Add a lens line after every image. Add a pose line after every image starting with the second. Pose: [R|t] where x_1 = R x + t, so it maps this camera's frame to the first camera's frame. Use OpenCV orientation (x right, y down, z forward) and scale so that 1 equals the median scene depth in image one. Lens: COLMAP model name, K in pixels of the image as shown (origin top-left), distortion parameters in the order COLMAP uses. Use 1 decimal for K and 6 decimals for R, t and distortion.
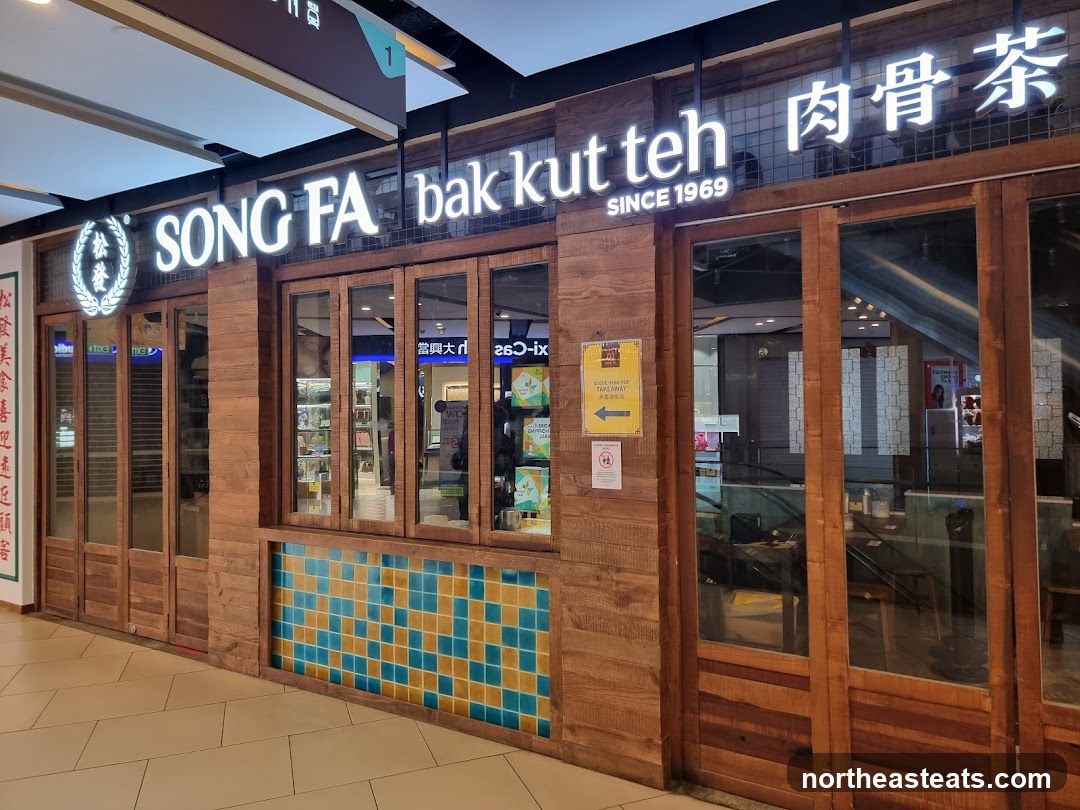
lens RADIAL K [[716.1, 0, 574.2], [0, 716.1, 403.0], [0, 0, 1]] dist [0.053862, -0.041573]
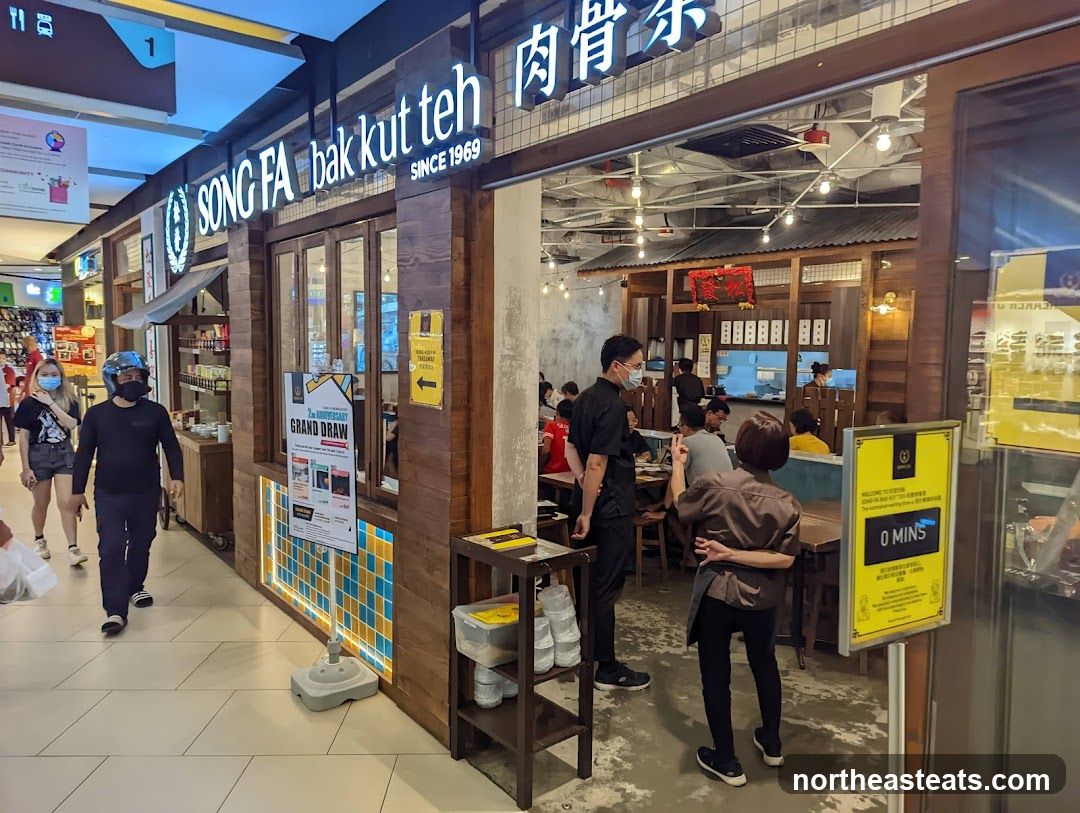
lens RADIAL K [[760.9, 0, 534.5], [0, 760.9, 411.7], [0, 0, 1]] dist [0.035190, -0.021714]
pose [[0.928934, 0.053433, -0.366369, 0.572337], [-0.015787, 0.994348, 0.104994, -0.058952], [0.369908, -0.091749, 0.924527, 0.074345]]
